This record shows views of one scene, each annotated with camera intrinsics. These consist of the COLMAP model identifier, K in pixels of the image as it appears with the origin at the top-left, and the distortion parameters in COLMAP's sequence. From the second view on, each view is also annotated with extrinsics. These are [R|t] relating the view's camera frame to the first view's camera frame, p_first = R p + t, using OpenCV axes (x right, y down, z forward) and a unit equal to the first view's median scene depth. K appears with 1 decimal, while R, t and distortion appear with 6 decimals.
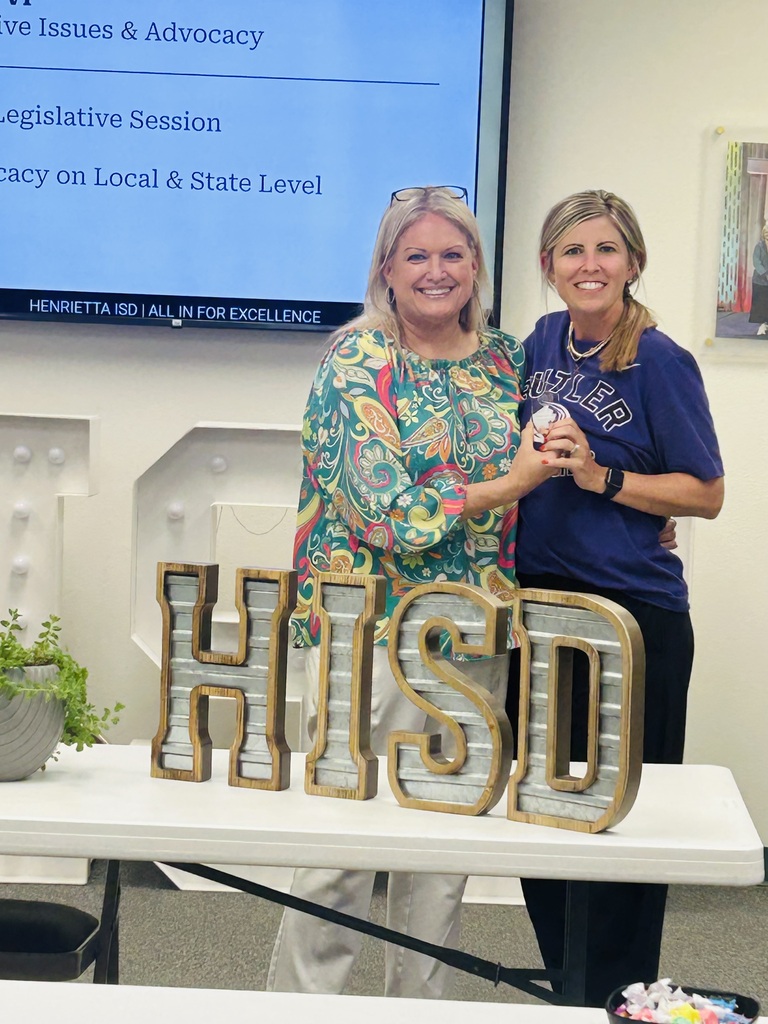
lens RADIAL K [[2836.3, 0, 410.3], [0, 2836.3, 514.0], [0, 0, 1]] dist [0.249375, 0.000000]
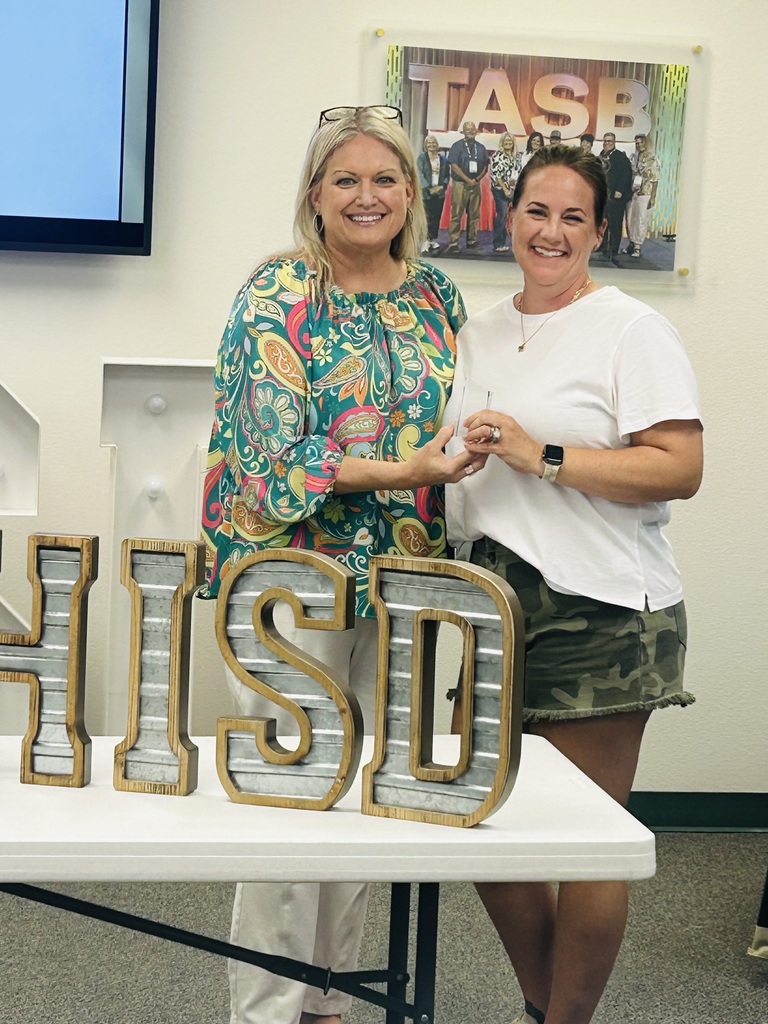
lens RADIAL K [[2836.3, 0, 388.8], [0, 2836.3, 508.9], [0, 0, 1]] dist [0.249375, 0.000000]
pose [[0.979891, -0.017947, 0.198727, -0.125668], [0.010992, 0.999290, 0.036048, -0.019055], [-0.199232, -0.033138, 0.979392, 0.121404]]
